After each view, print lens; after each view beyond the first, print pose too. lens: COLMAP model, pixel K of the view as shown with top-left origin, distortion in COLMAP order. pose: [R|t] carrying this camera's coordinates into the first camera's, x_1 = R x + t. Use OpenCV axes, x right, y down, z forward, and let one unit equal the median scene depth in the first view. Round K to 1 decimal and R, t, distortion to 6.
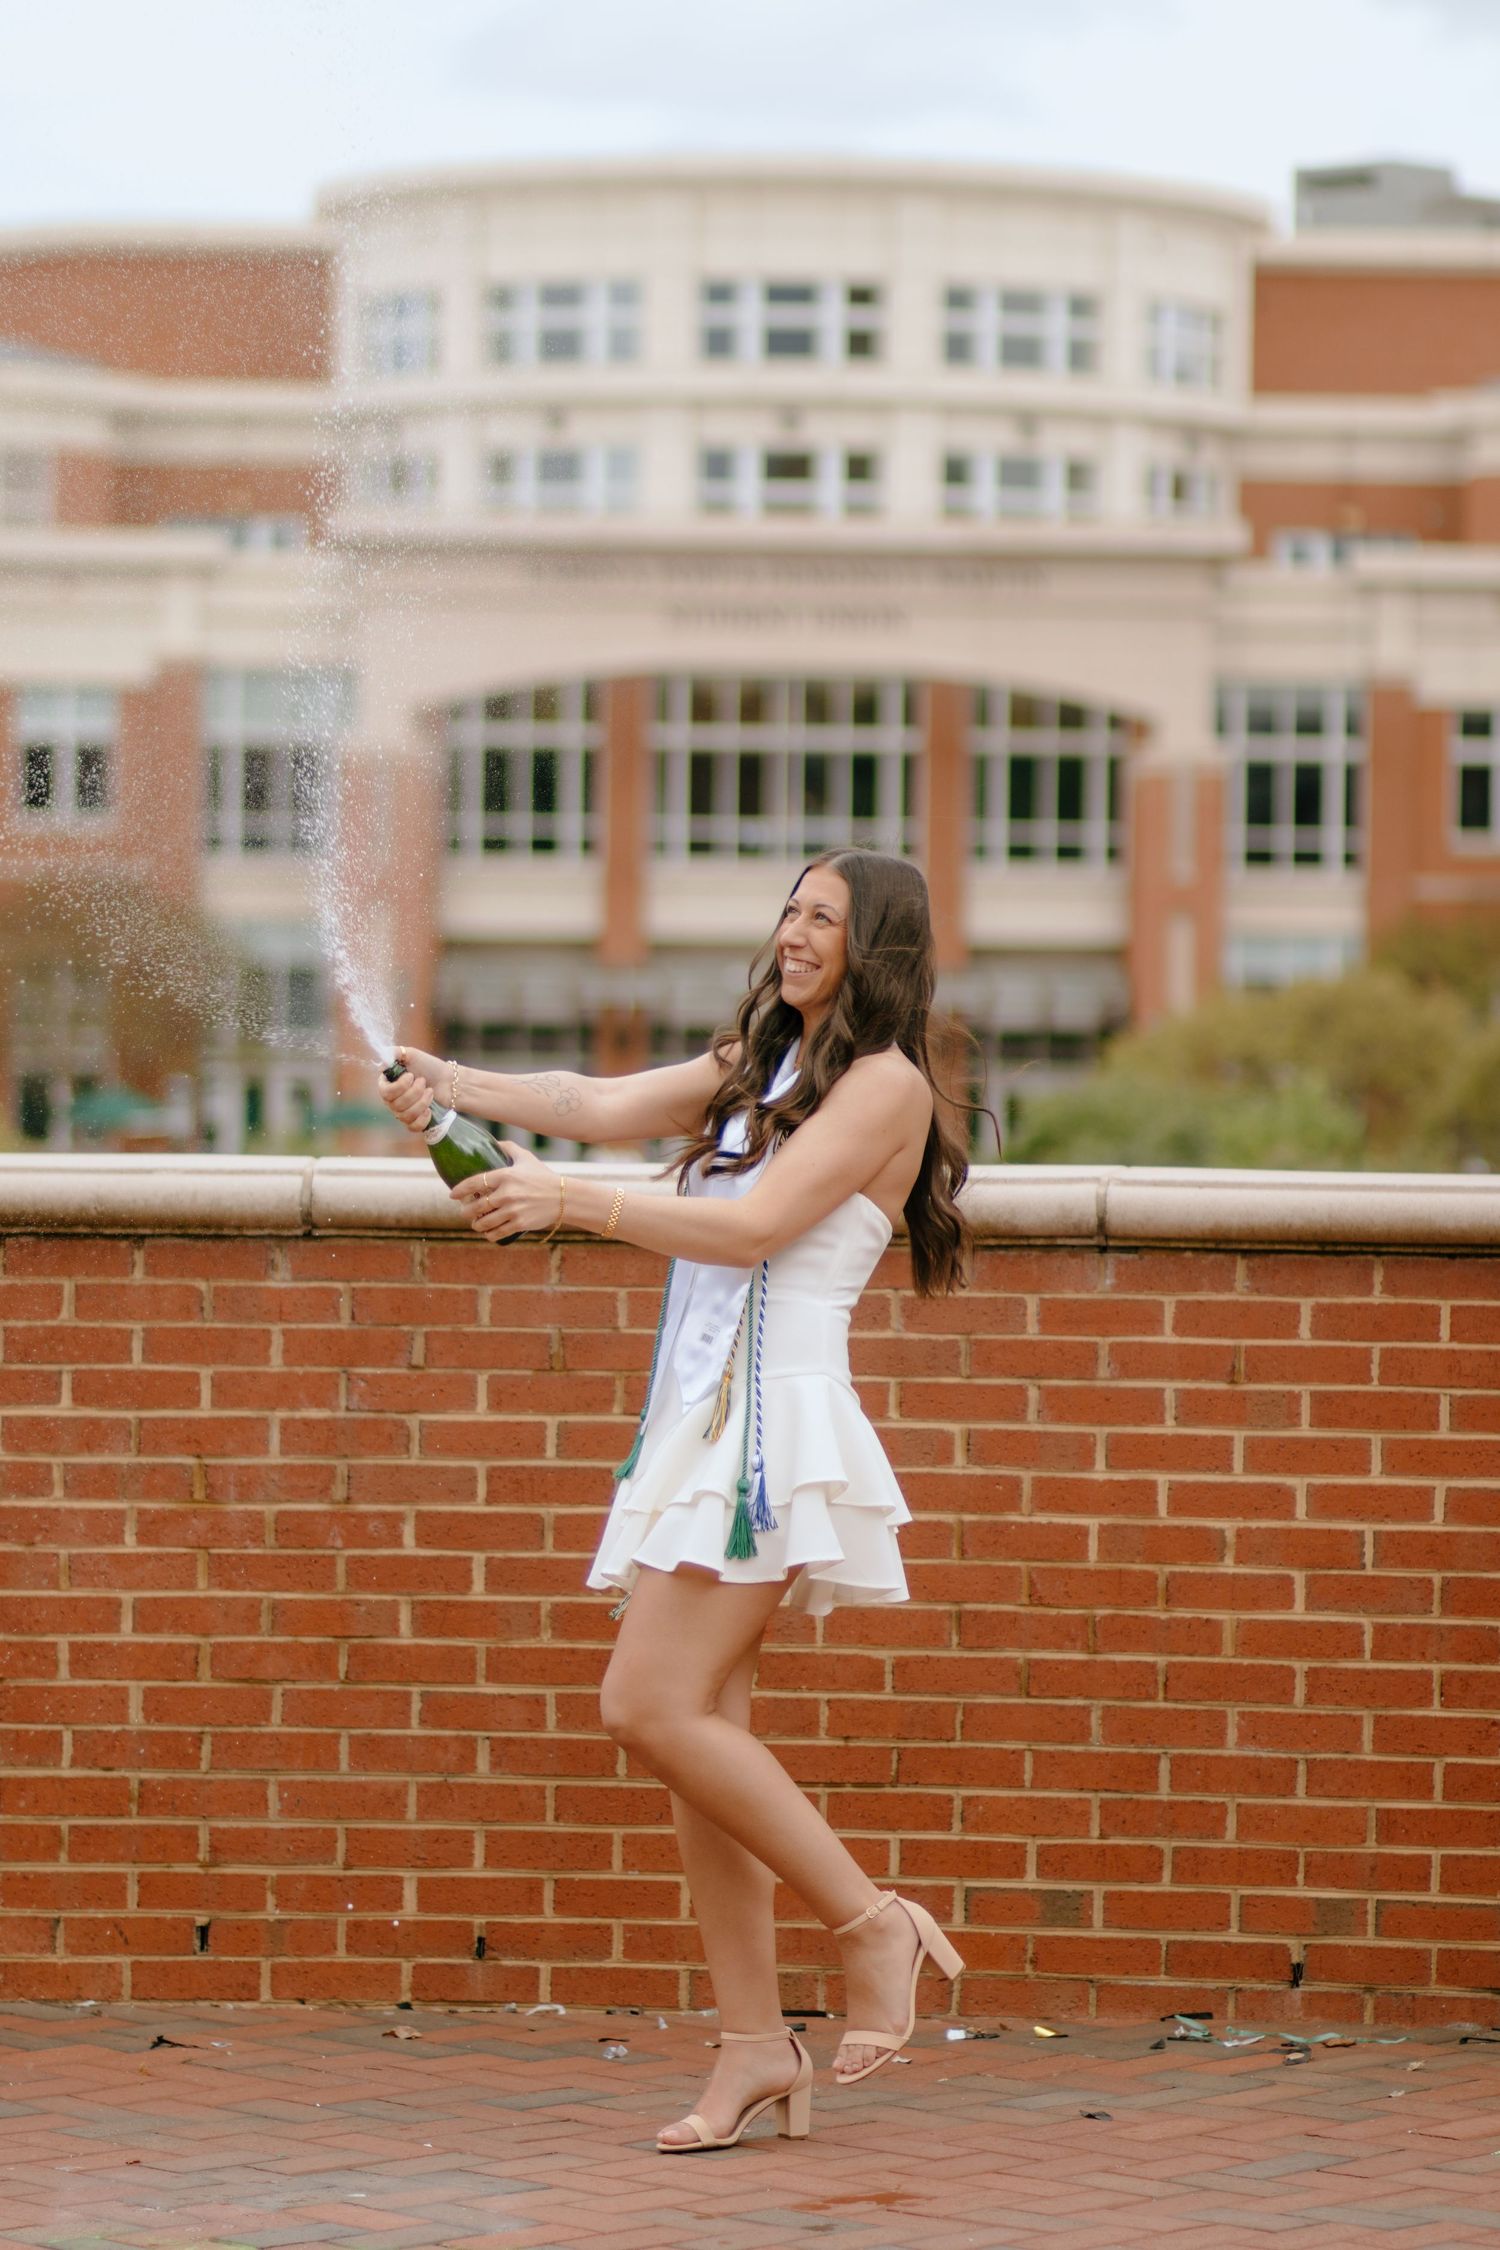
lens RADIAL K [[8805.2, 0, 750.0], [0, 8805.2, 1125.0], [0, 0, 1]] dist [-0.015039, 0.369344]
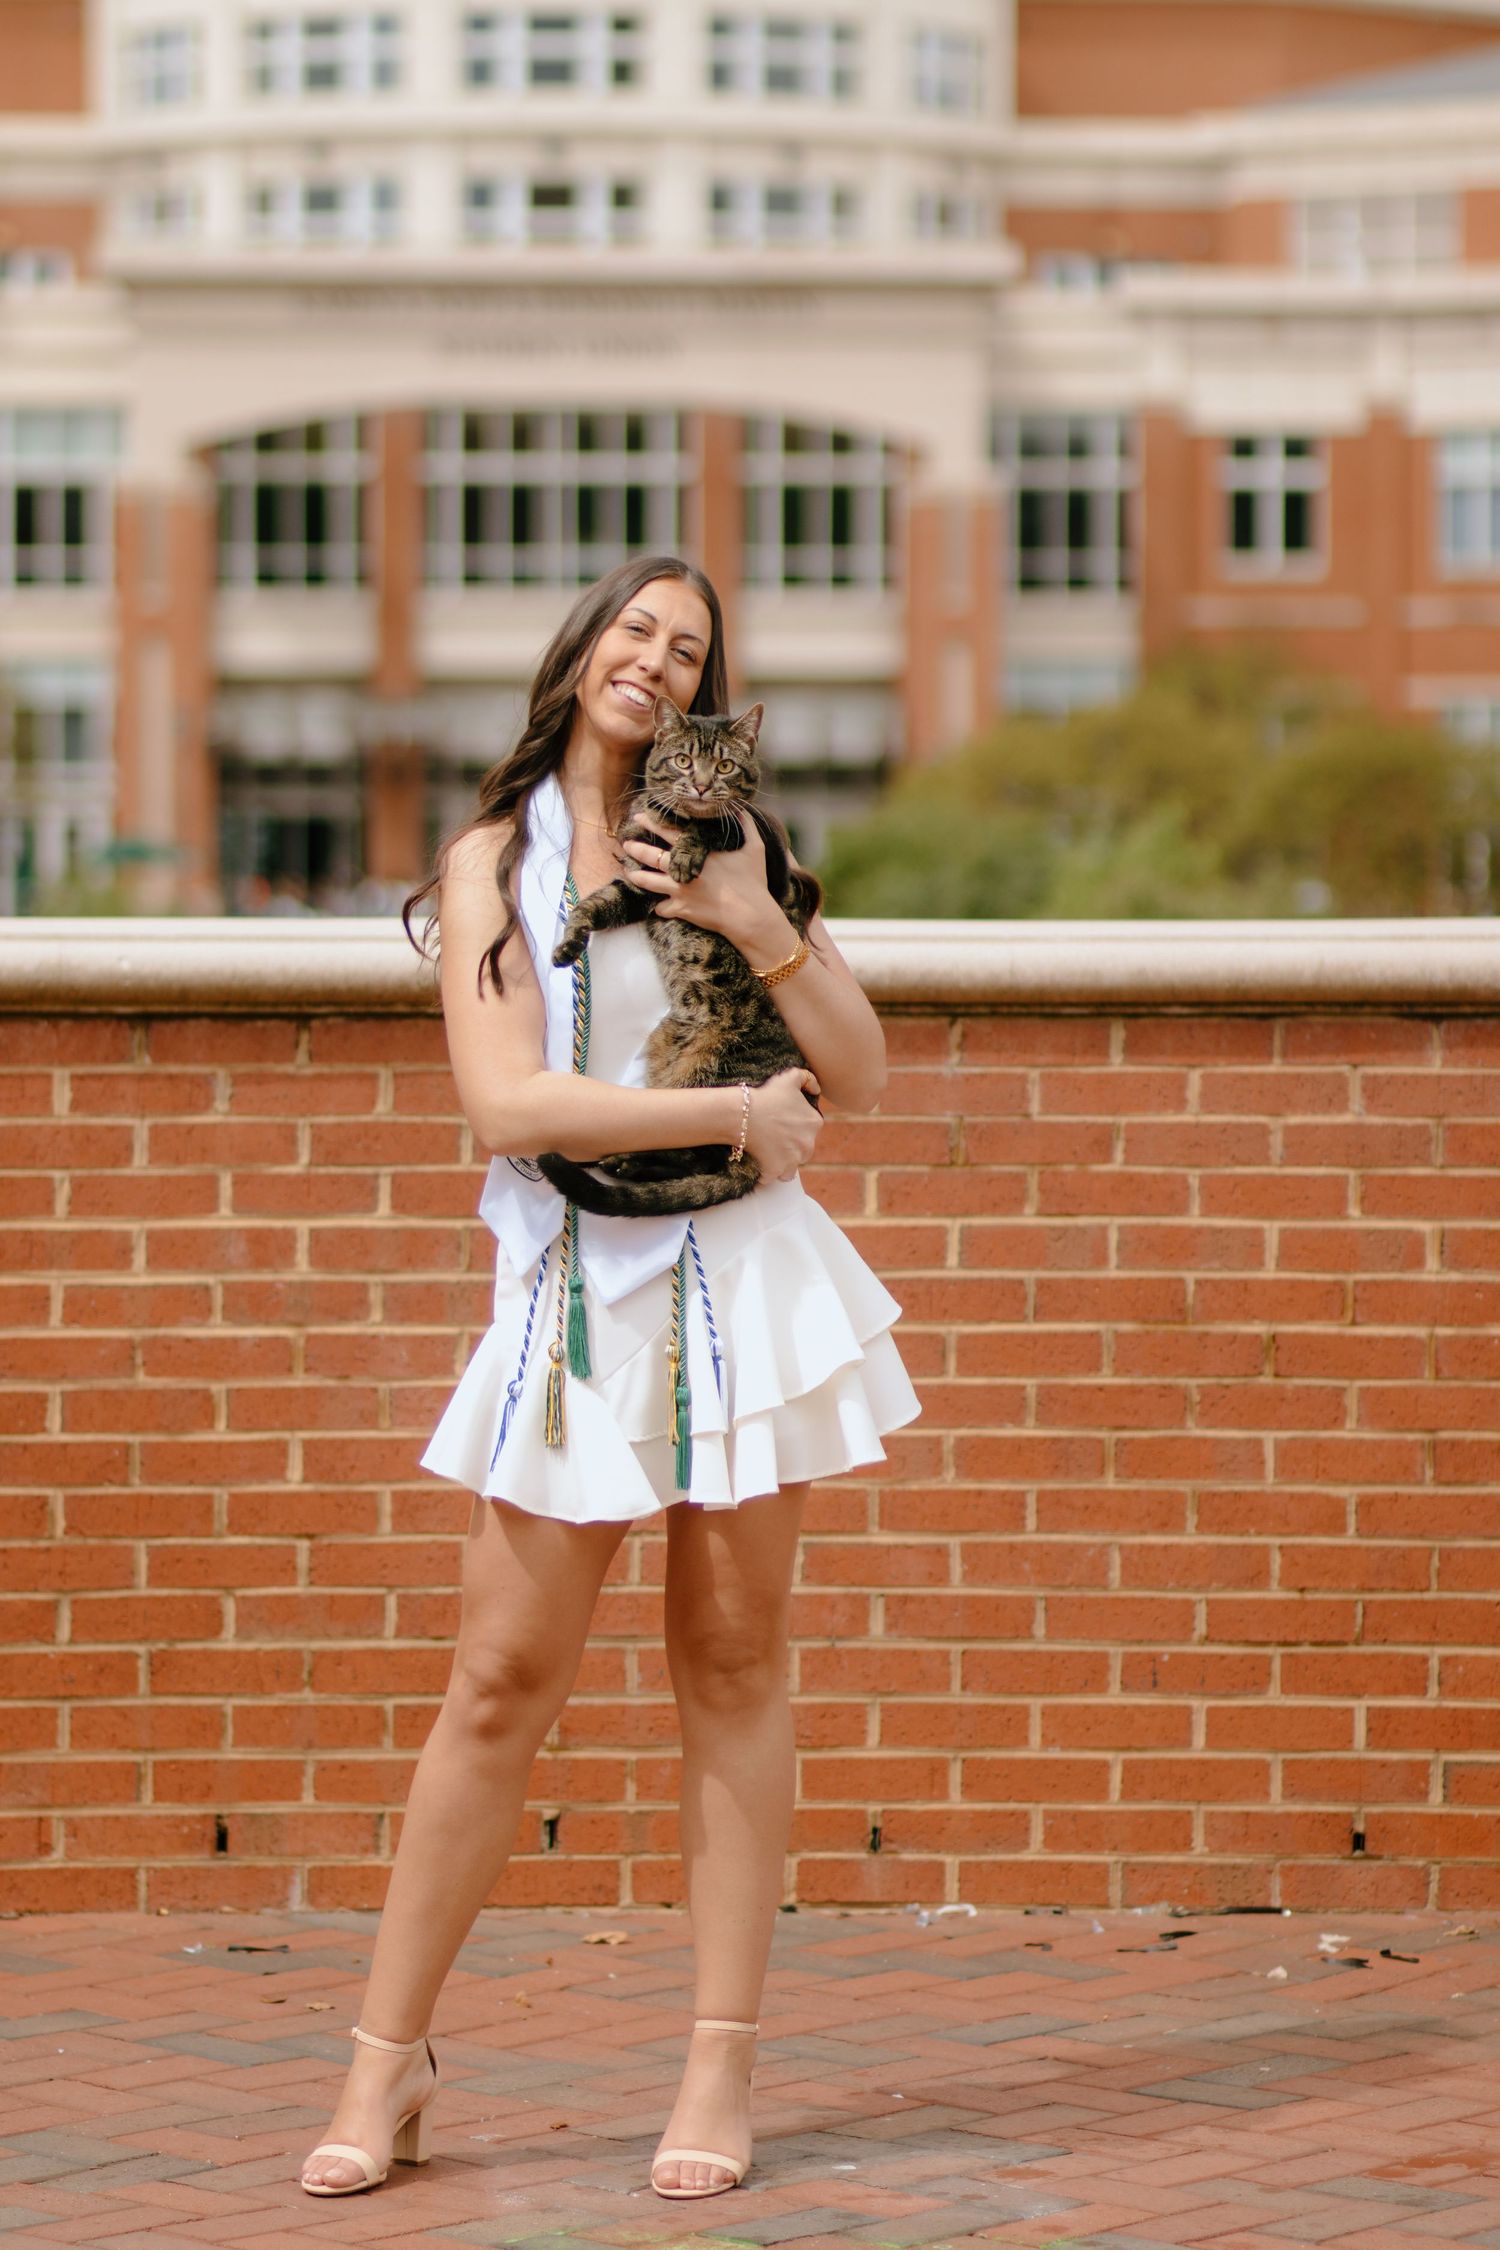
lens RADIAL K [[8440.4, 0, 750.0], [0, 8440.4, 1125.0], [0, 0, 1]] dist [0.000440, -1.753634]
pose [[0.998939, -0.012986, 0.044176, -0.078325], [0.011534, 0.999390, 0.032964, -0.003346], [-0.044577, -0.032419, 0.998480, 0.182352]]
